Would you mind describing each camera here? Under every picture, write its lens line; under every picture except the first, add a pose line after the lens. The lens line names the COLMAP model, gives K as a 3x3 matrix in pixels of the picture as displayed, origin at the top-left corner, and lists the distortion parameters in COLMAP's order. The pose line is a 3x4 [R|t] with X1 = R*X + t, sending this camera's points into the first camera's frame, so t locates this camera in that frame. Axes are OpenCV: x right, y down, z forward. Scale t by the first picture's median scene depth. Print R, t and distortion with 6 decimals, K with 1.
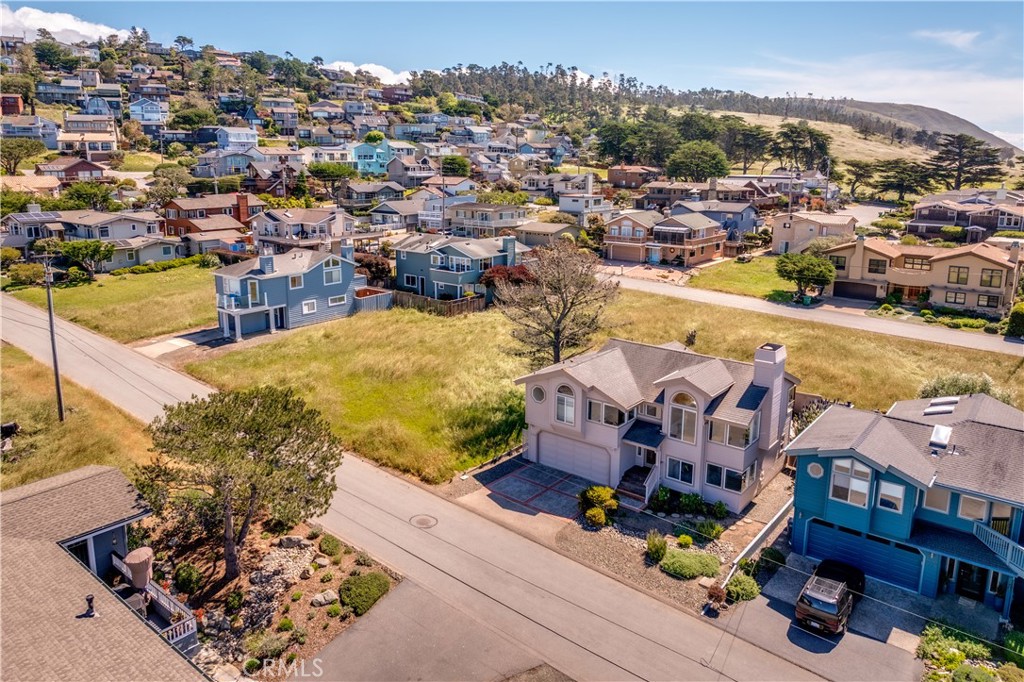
lens RADIAL K [[697.8, 0, 511.6], [0, 697.8, 333.1], [0, 0, 1]] dist [-0.039999, -0.001385]
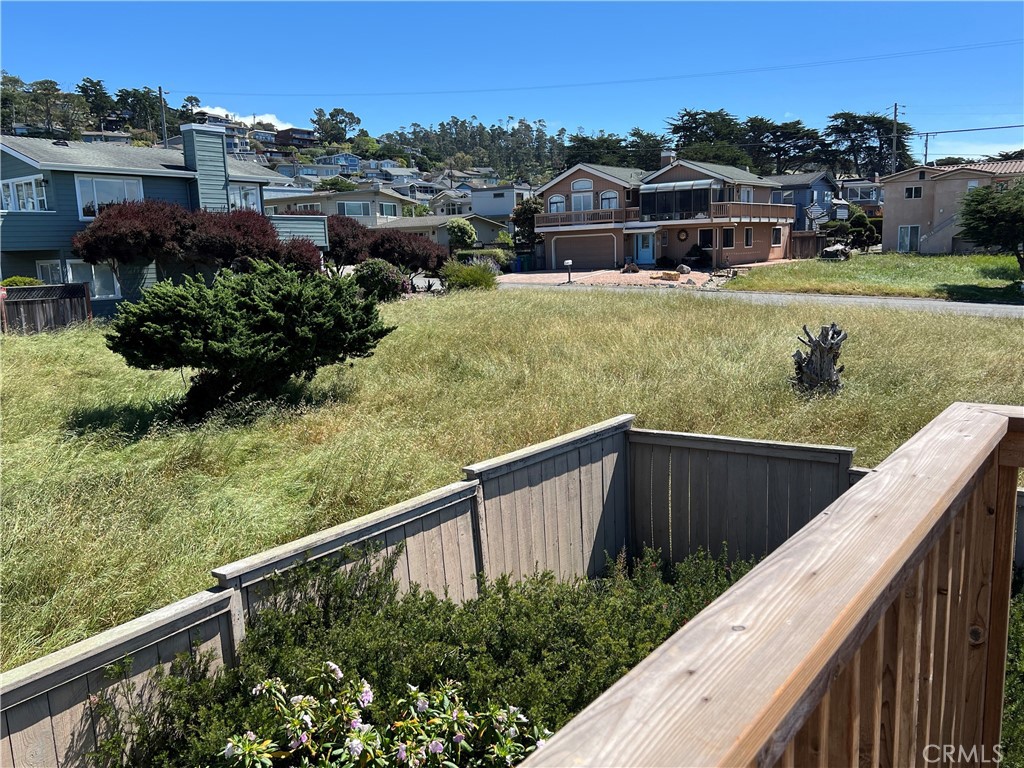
lens RADIAL K [[835.1, 0, 517.6], [0, 835.1, 394.7], [0, 0, 1]] dist [0.060074, -0.078891]
pose [[0.998297, -0.043967, 0.038344, 0.086684], [0.046676, 0.996248, -0.072873, 0.017256], [-0.034996, 0.074539, 0.996604, 0.414218]]
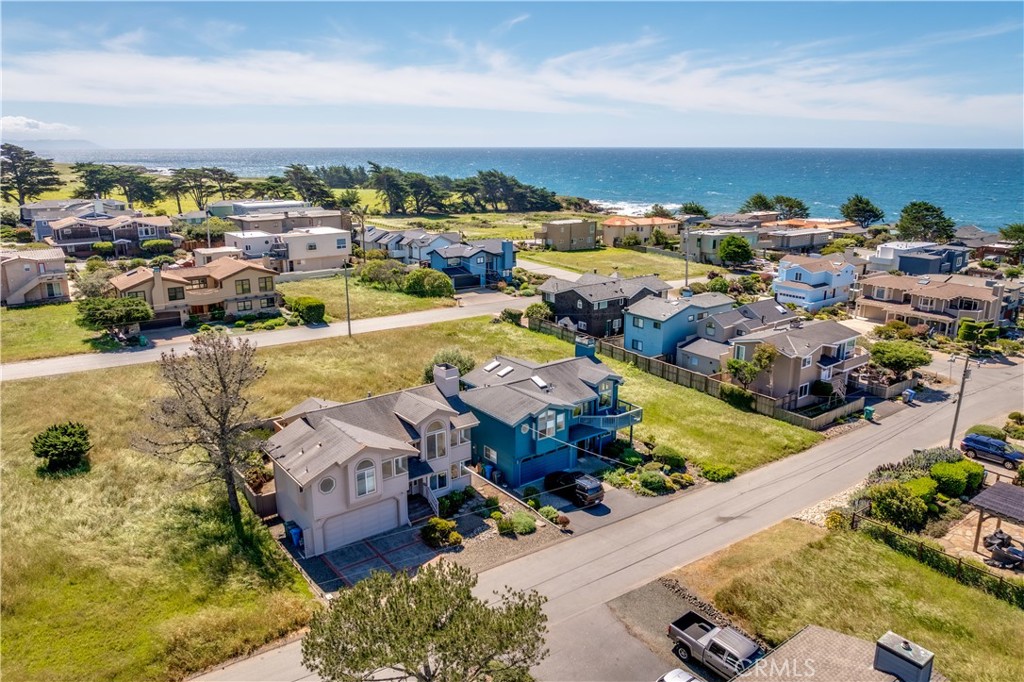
lens RADIAL K [[697.8, 0, 517.0], [0, 697.8, 341.5], [0, 0, 1]] dist [-0.039999, -0.001385]
pose [[0.222900, -0.256632, 0.940455, -0.276148], [0.233109, 0.950770, 0.204197, -0.087309], [-0.946560, 0.173713, 0.271750, 0.154244]]
